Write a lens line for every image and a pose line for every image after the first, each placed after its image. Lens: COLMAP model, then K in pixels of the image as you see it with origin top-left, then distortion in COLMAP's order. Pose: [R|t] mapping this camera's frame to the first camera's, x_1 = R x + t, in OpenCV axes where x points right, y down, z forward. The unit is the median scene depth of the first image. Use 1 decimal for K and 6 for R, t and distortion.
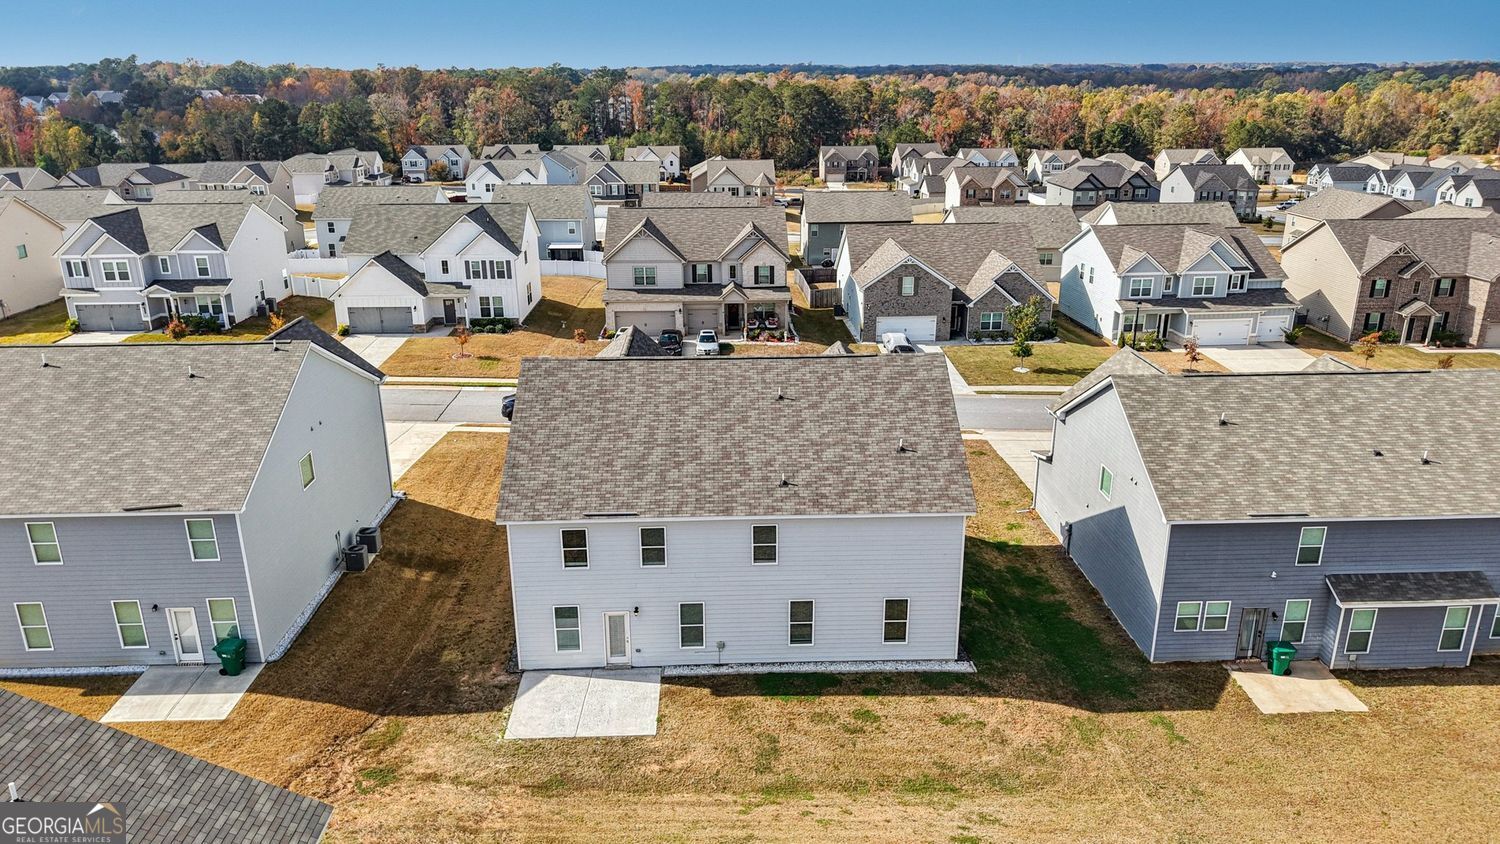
lens RADIAL K [[1016.4, 0, 753.3], [0, 1016.4, 400.4], [0, 0, 1]] dist [0.049518, -0.065324]
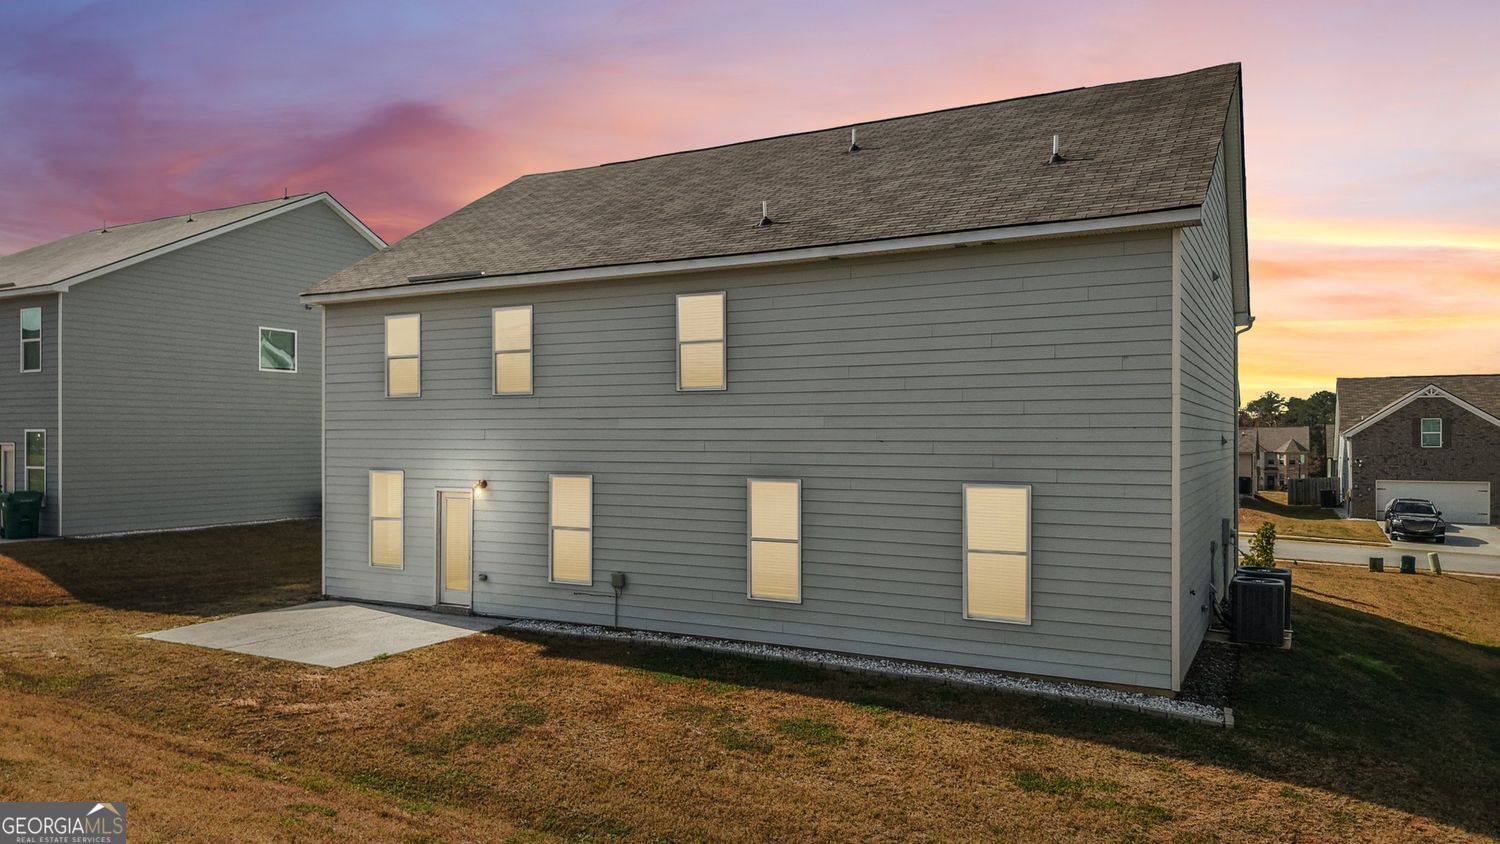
lens RADIAL K [[1014.4, 0, 745.5], [0, 1014.4, 438.1], [0, 0, 1]] dist [0.003656, -0.002059]
pose [[0.859584, 0.005510, -0.510965, 0.125542], [-0.159154, 0.953091, -0.257463, 0.143425], [0.485578, 0.302634, 0.820138, 0.315216]]
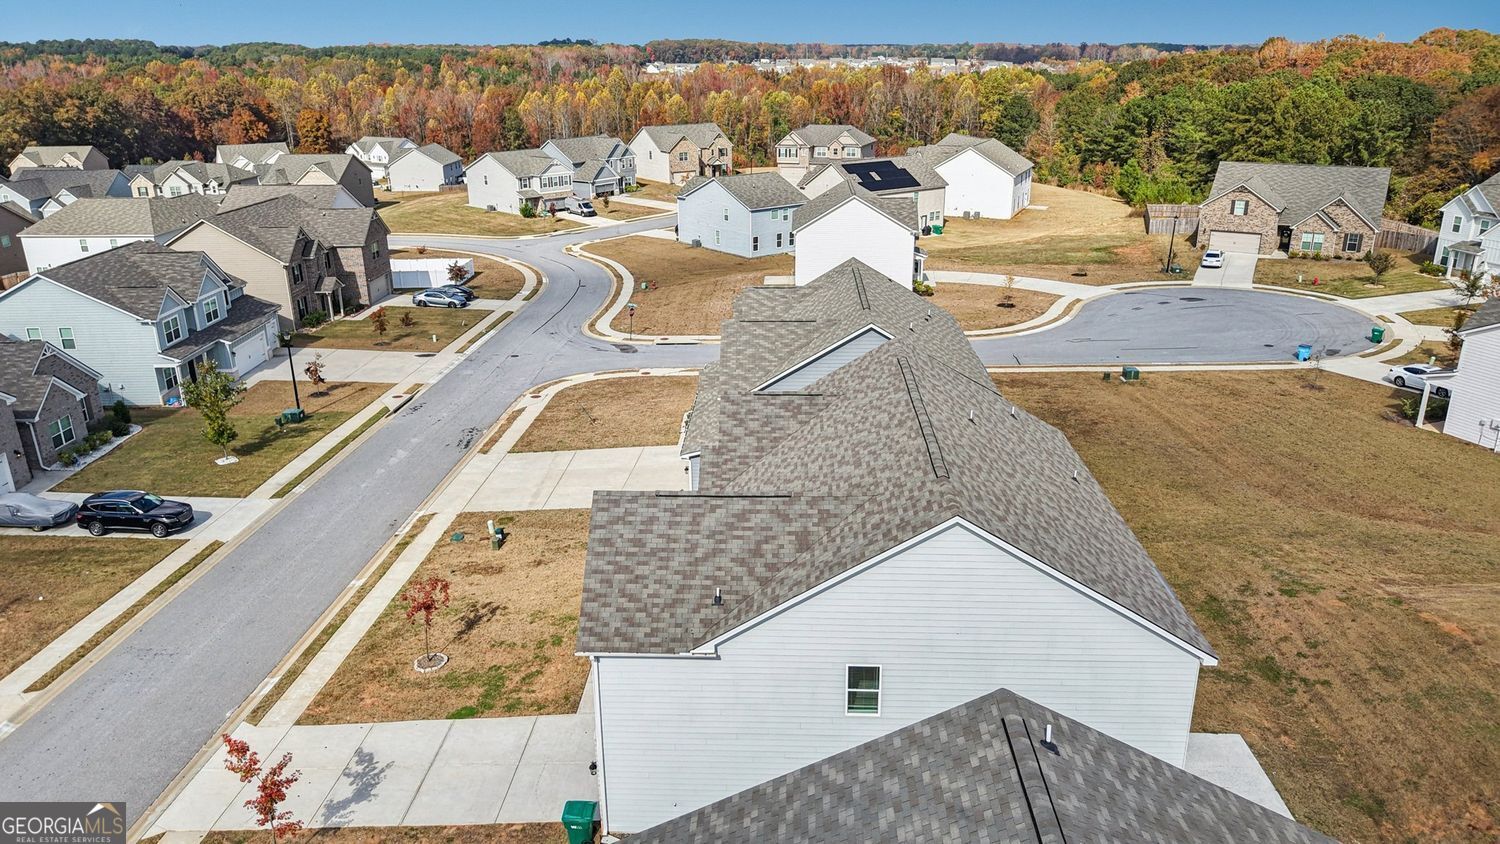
lens RADIAL K [[1030.3, 0, 750.0], [0, 1030.3, 422.0], [0, 0, 1]] dist [0.033259, -0.035424]
pose [[0.078572, -0.333584, 0.939440, -0.434085], [0.310243, 0.903741, 0.294960, -0.170774], [-0.947405, 0.268280, 0.174501, 0.539176]]
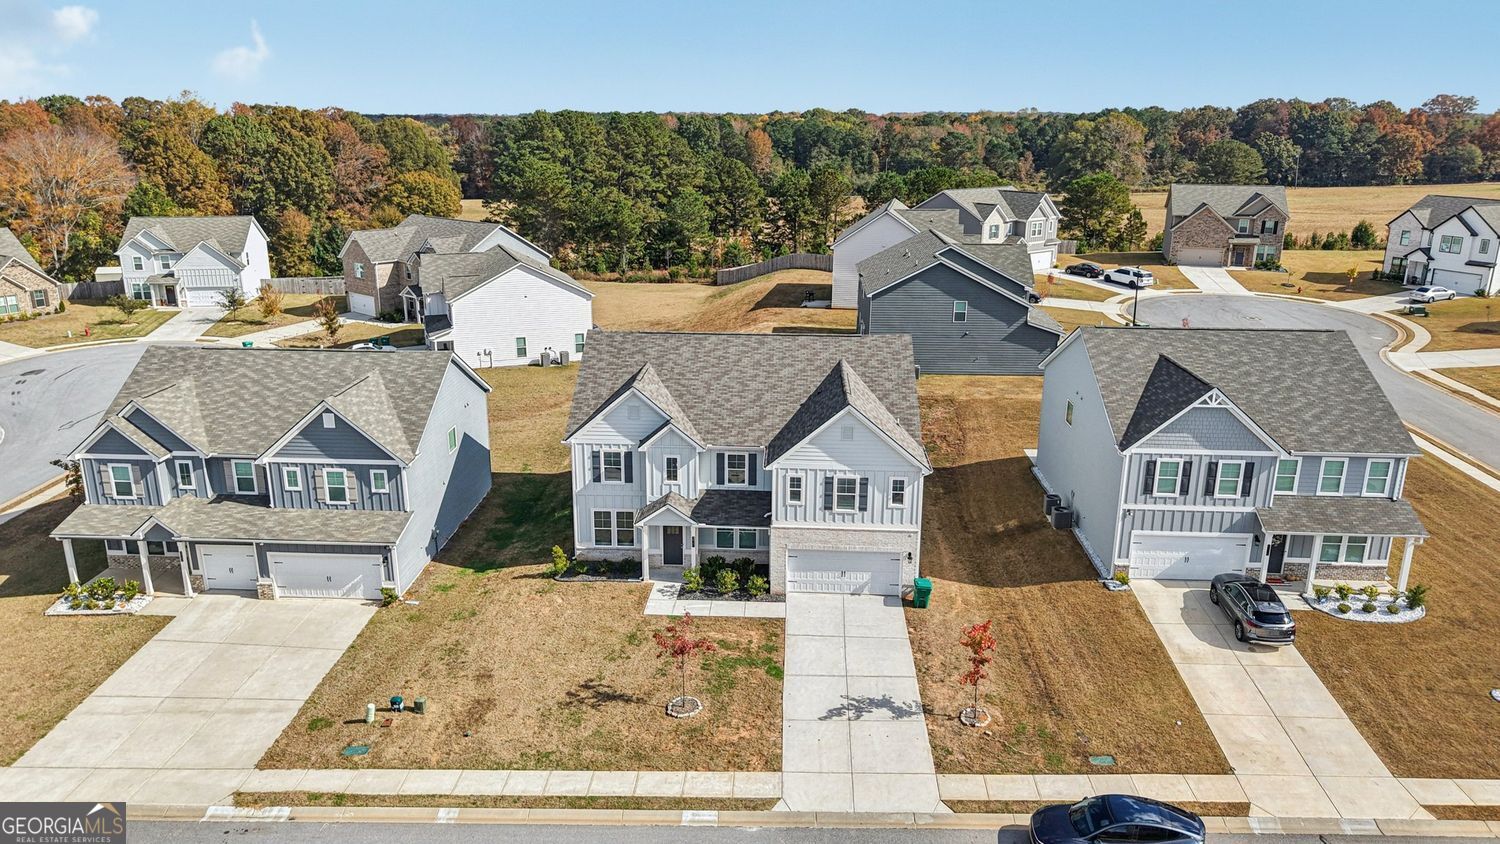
lens RADIAL K [[1005.8, 0, 749.4], [0, 1005.8, 396.9], [0, 0, 1]] dist [0.033151, -0.045977]
pose [[-0.996010, -0.025330, 0.085574, -0.070794], [0.025672, 0.837025, 0.546562, -0.368691], [-0.085472, 0.546578, -0.833035, 1.152334]]
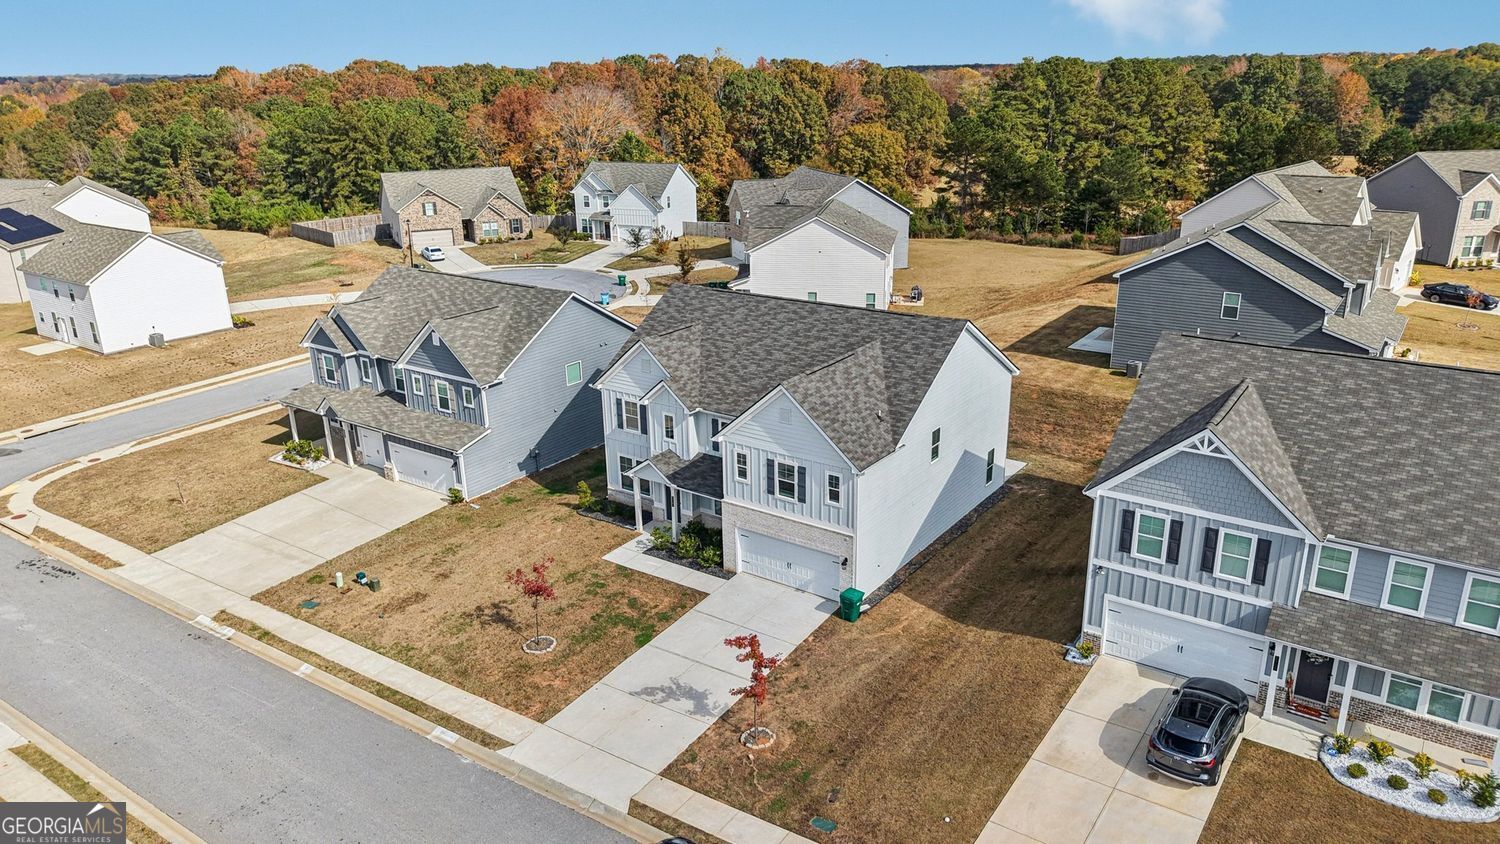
lens RADIAL K [[1030.3, 0, 750.0], [0, 1030.3, 422.0], [0, 0, 1]] dist [0.033259, -0.035424]
pose [[-0.795818, -0.181159, 0.577801, -0.382335], [0.201270, 0.820811, 0.534564, -0.326003], [-0.571107, 0.541710, -0.616755, 1.025341]]
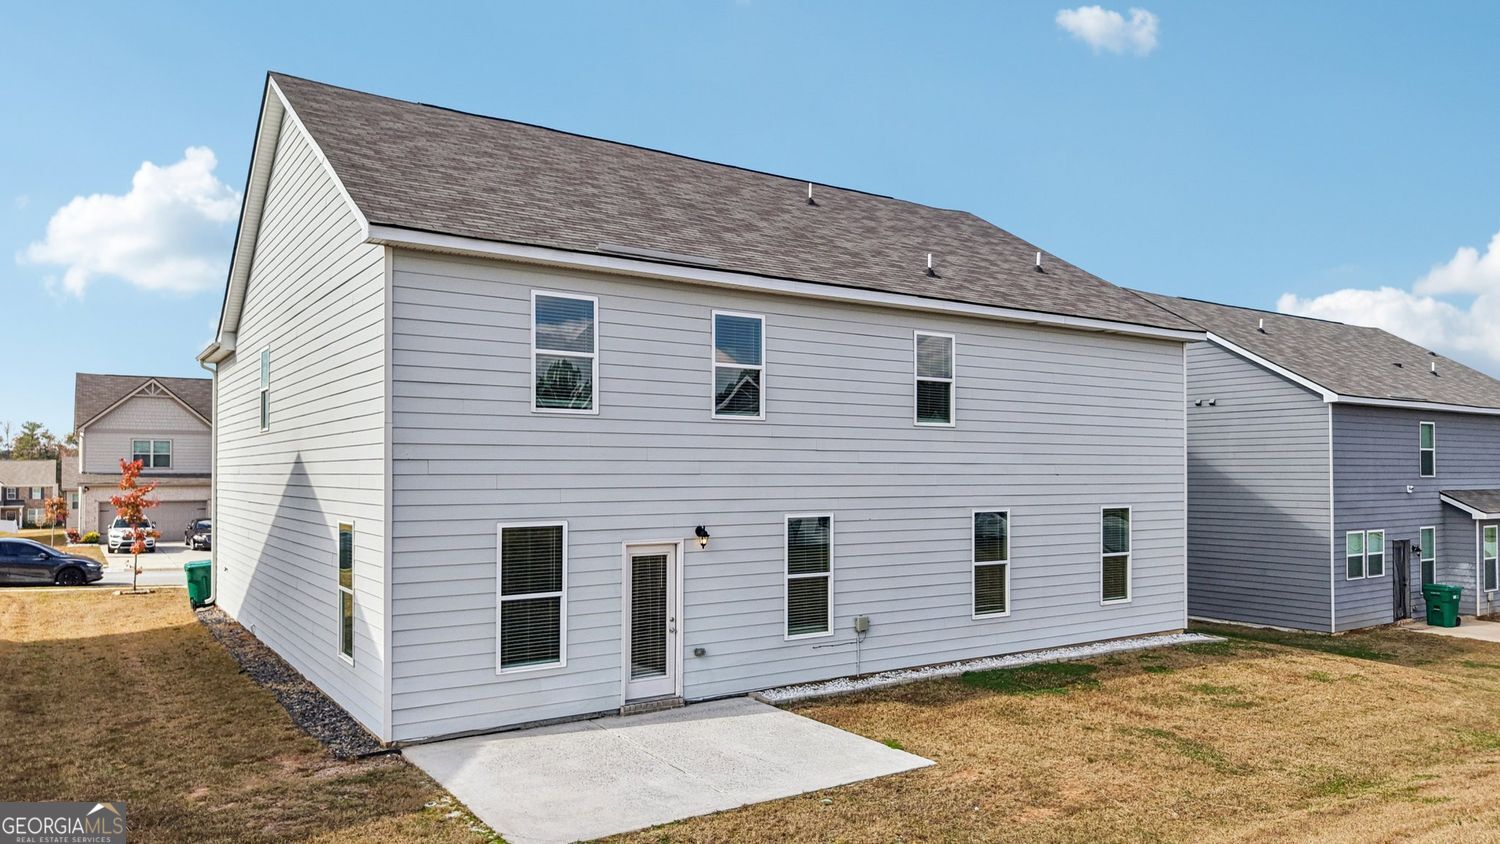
lens RADIAL K [[1019.7, 0, 745.9], [0, 1019.7, 458.7], [0, 0, 1]] dist [-0.001529, -0.001390]
pose [[0.850484, 0.010875, 0.525888, -0.150974], [0.157715, 0.948514, -0.274677, 0.141874], [-0.501799, 0.316549, 0.804981, 0.326263]]
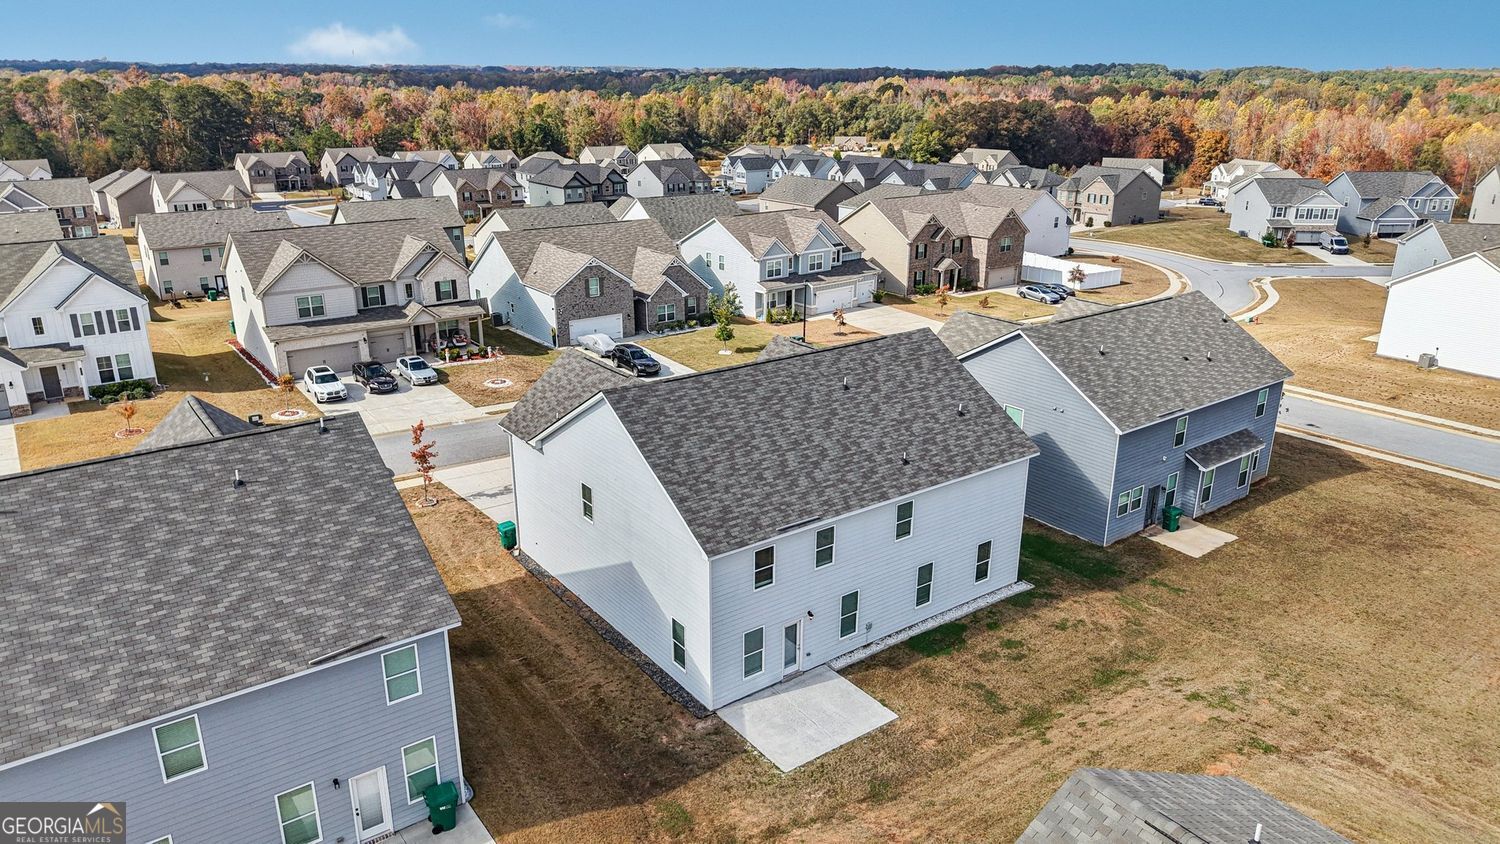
lens RADIAL K [[999.6, 0, 750.0], [0, 999.6, 422.0], [0, 0, 1]] dist [0.062086, -0.116589]
pose [[0.825211, -0.176475, 0.536548, -0.324669], [0.164061, 0.983872, 0.071278, -0.030205], [-0.540473, 0.029207, 0.840854, 0.095529]]
